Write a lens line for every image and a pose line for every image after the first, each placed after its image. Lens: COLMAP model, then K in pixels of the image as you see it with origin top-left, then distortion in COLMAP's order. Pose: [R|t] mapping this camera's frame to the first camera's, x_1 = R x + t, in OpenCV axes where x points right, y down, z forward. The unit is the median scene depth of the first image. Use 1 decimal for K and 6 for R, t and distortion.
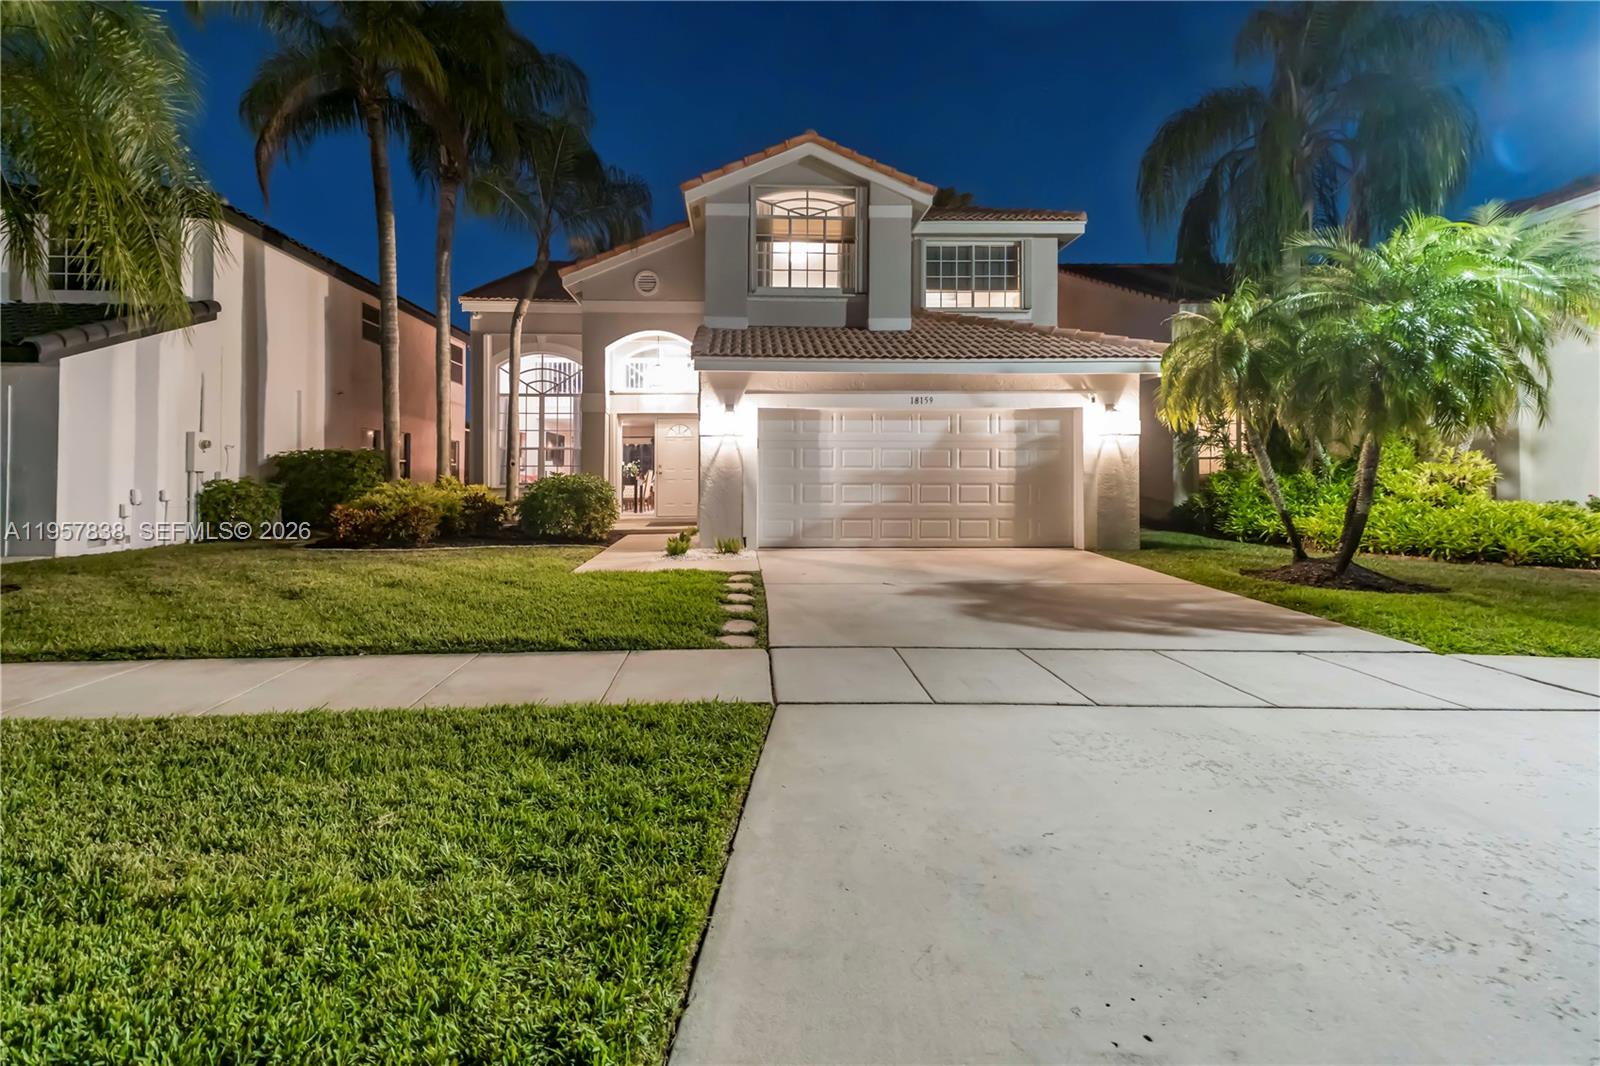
lens RADIAL K [[777.1, 0, 804.7], [0, 777.1, 453.0], [0, 0, 1]] dist [0.037631, -0.000027]
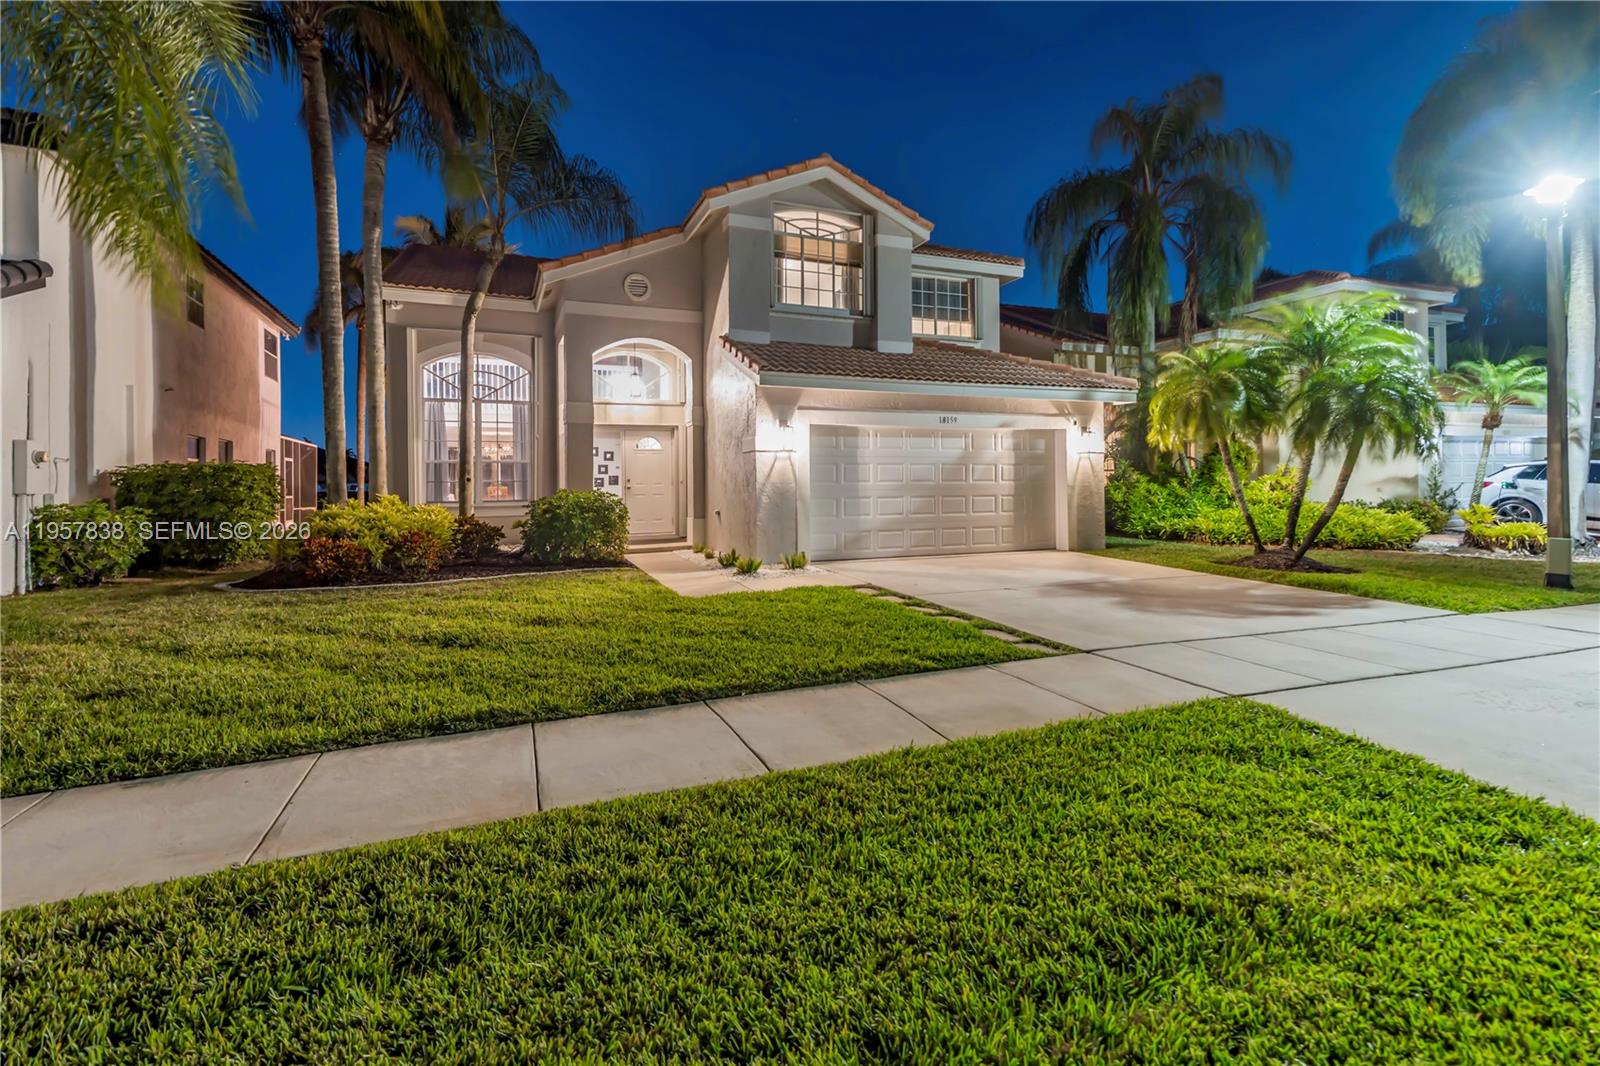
lens RADIAL K [[761.4, 0, 827.3], [0, 761.4, 461.6], [0, 0, 1]] dist [0.033348, -0.000180]
pose [[0.929881, 0.001926, 0.367856, -0.357274], [-0.001757, 0.999998, -0.000794, -0.007486], [-0.367857, 0.000092, 0.929882, 0.061920]]
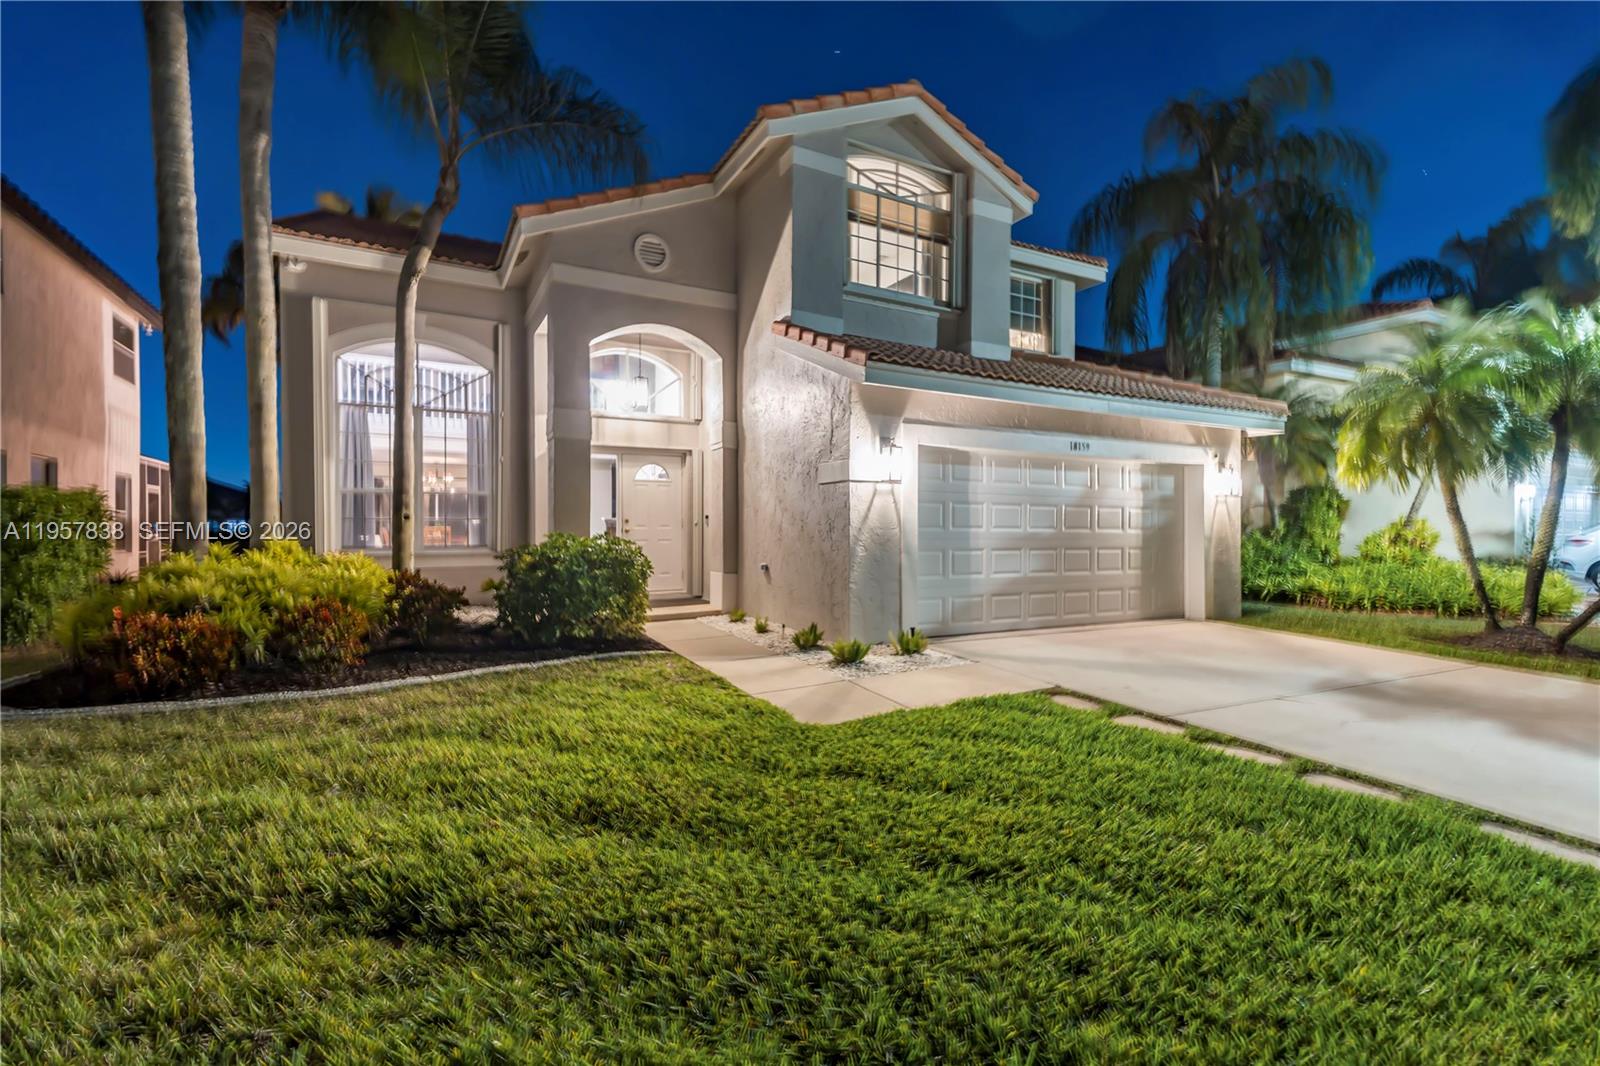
lens RADIAL K [[717.6, 0, 805.8], [0, 717.6, 521.4], [0, 0, 1]] dist [0.030395, -0.000327]
pose [[0.893419, 0.007348, 0.449164, -0.394697], [-0.016816, 0.999712, 0.017094, 0.002254], [-0.448909, -0.022826, 0.893286, 0.406868]]
